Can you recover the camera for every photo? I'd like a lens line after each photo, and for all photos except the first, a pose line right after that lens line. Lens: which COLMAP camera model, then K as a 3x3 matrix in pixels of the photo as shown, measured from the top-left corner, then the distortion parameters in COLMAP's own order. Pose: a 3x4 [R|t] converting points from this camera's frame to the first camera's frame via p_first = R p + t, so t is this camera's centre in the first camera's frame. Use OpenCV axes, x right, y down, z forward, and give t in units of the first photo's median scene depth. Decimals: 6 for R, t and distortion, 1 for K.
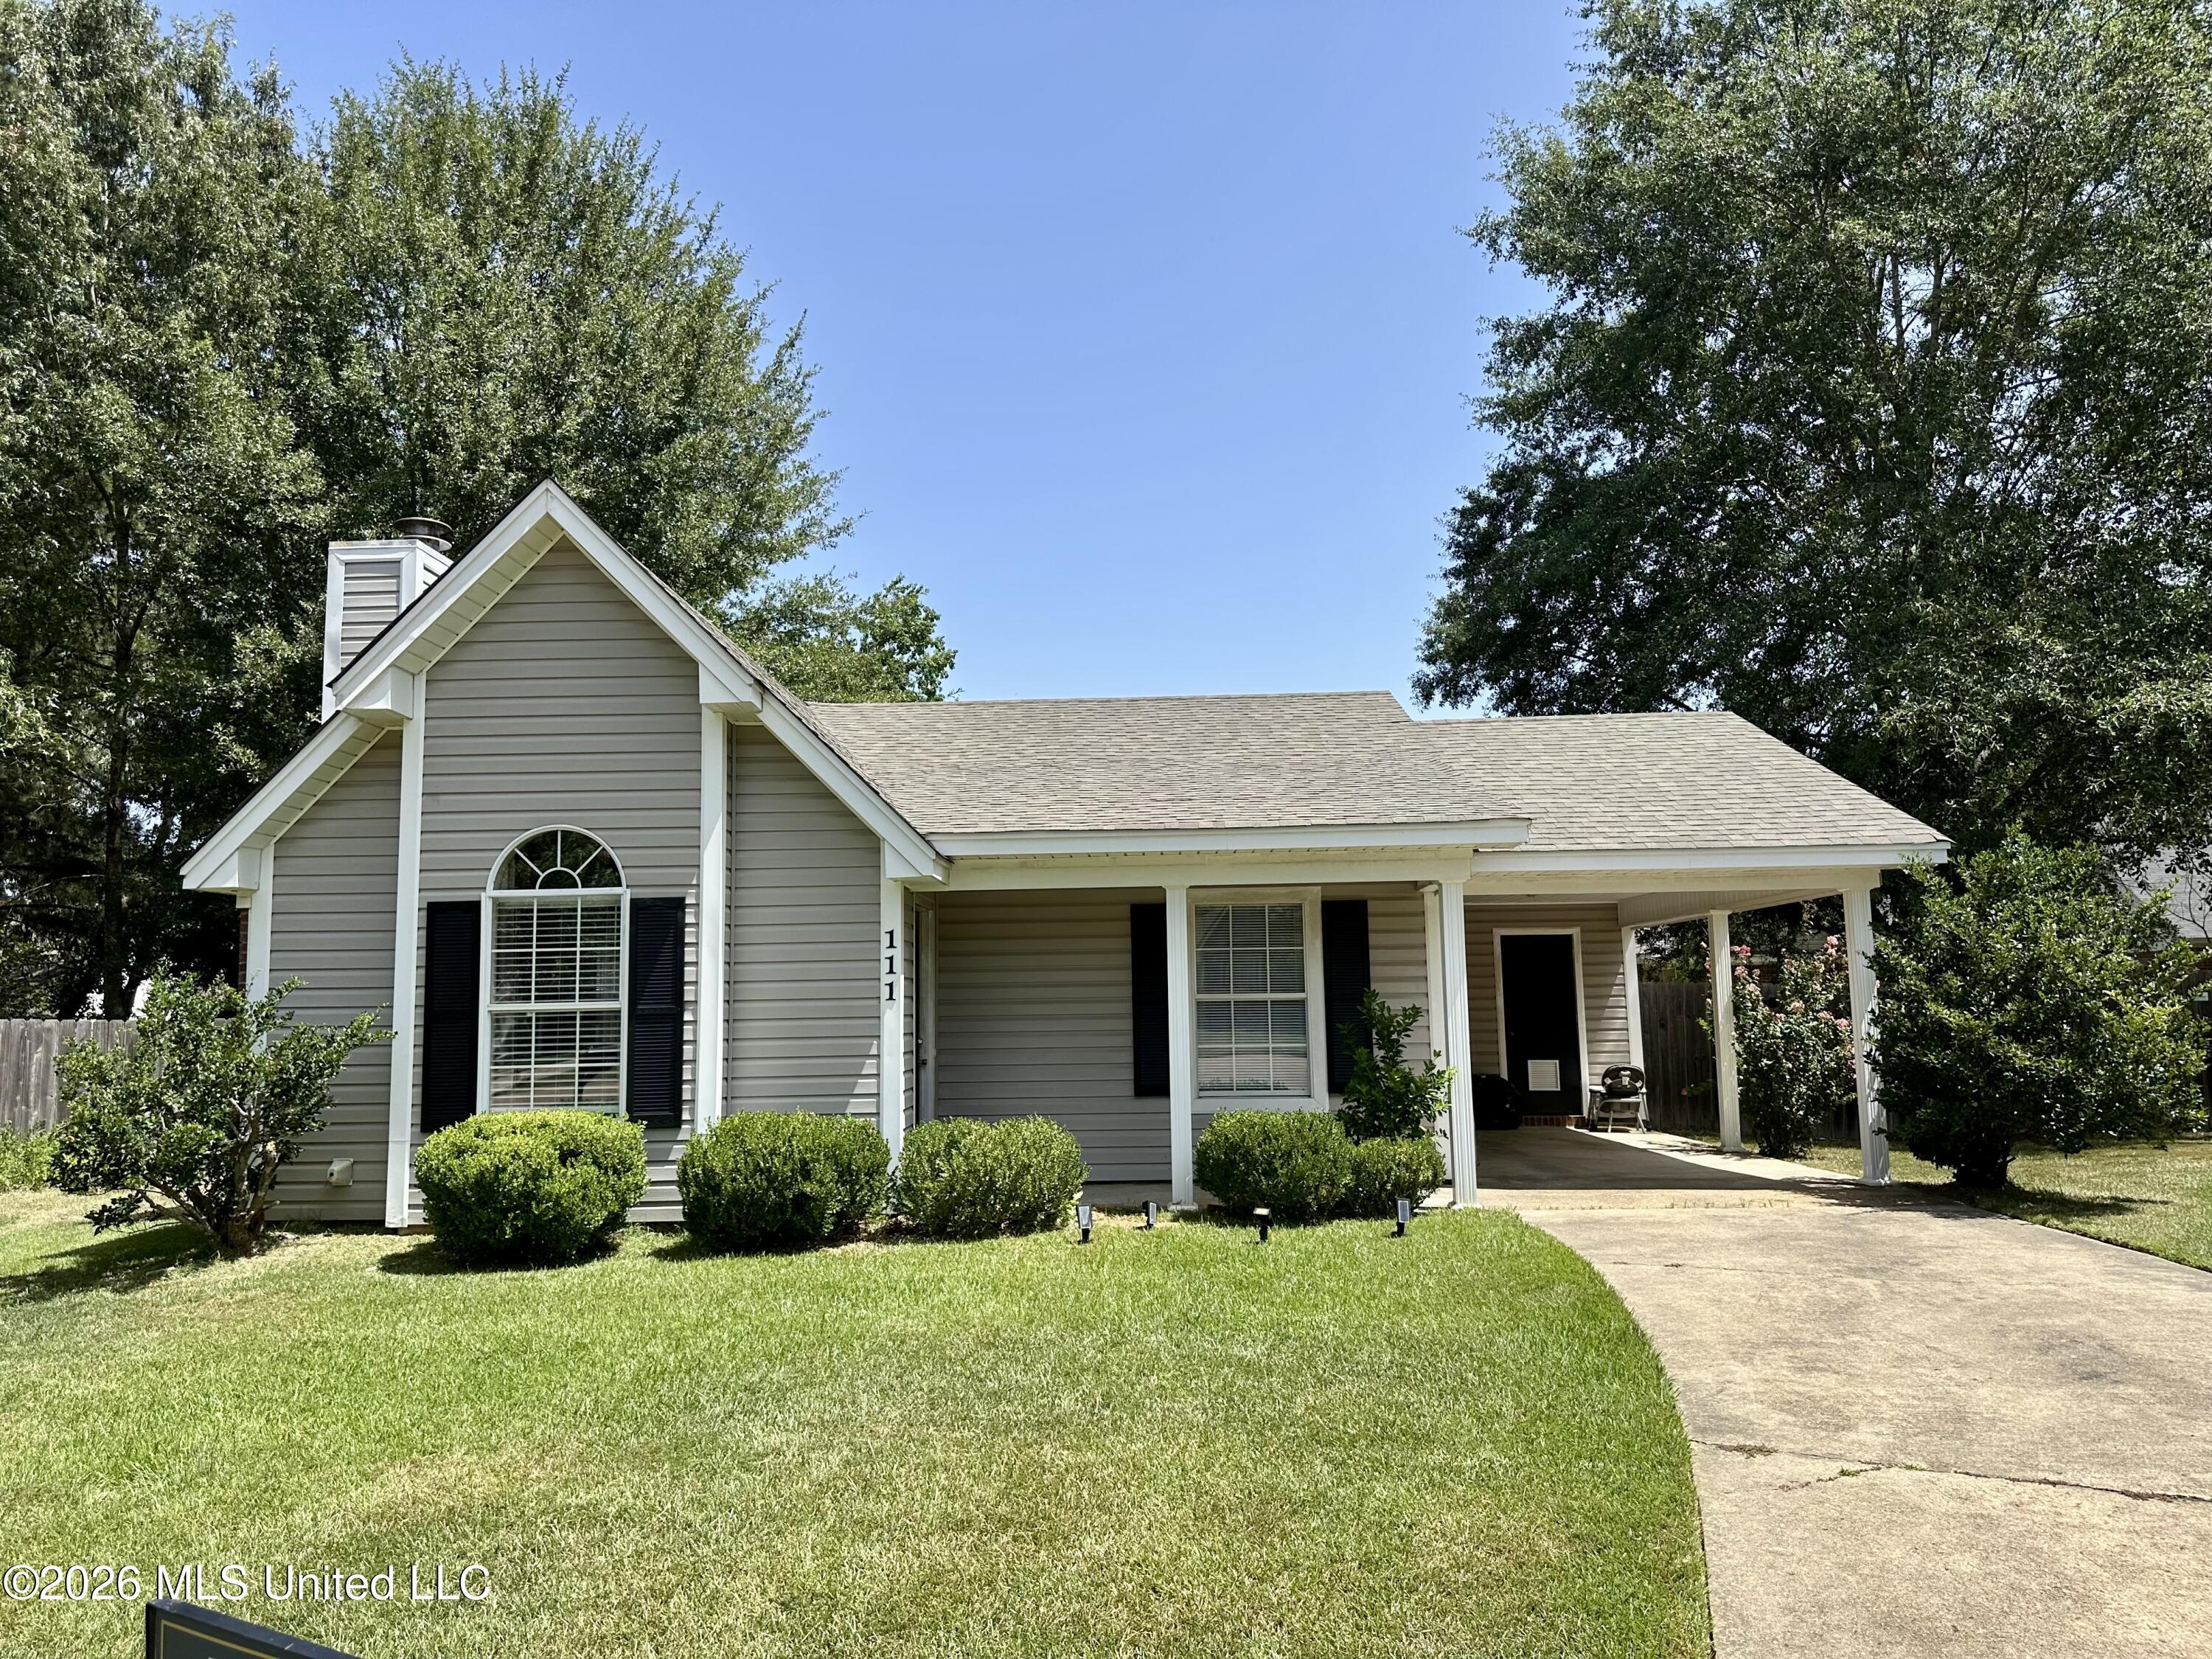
lens RADIAL K [[1528.5, 0, 1106.0], [0, 1528.5, 829.5], [0, 0, 1]] dist [0.063902, -0.065124]
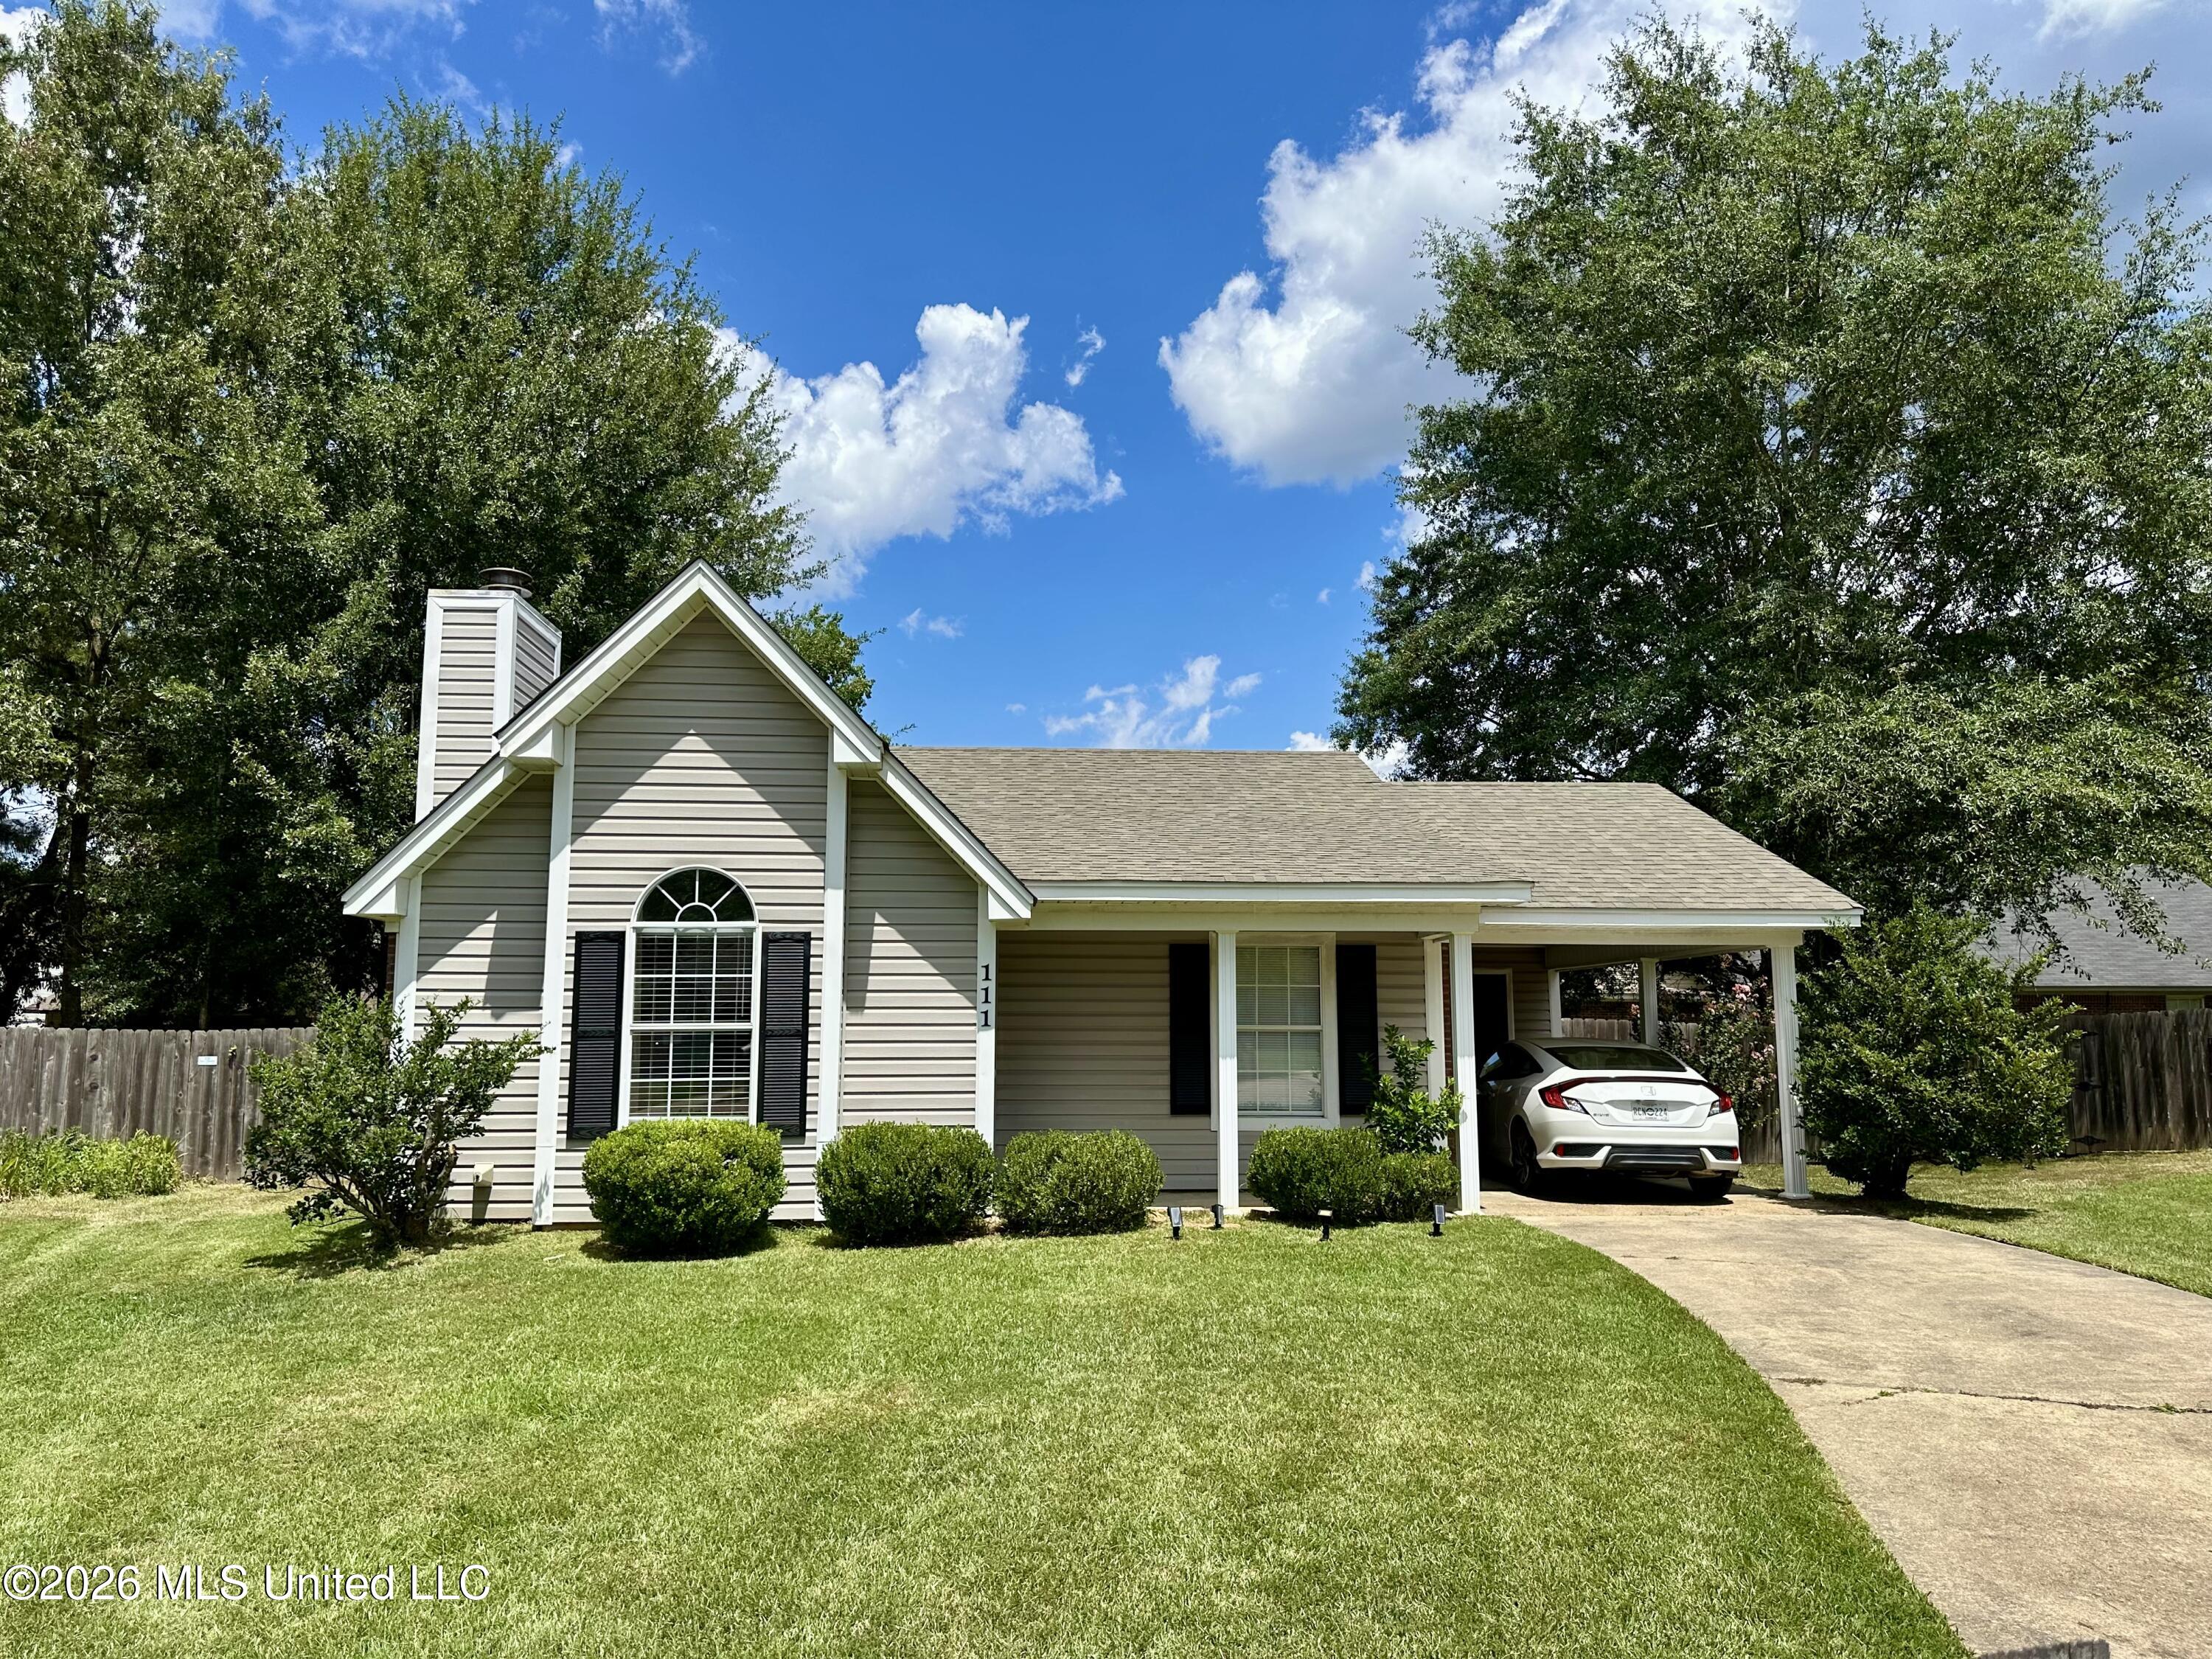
lens RADIAL K [[1528.5, 0, 1106.0], [0, 1528.5, 829.5], [0, 0, 1]] dist [0.063902, -0.065124]
pose [[0.994956, 0.030118, 0.095683, -0.162072], [-0.028686, 0.999456, -0.016299, -0.018360], [-0.096122, 0.013472, 0.995278, -0.138605]]
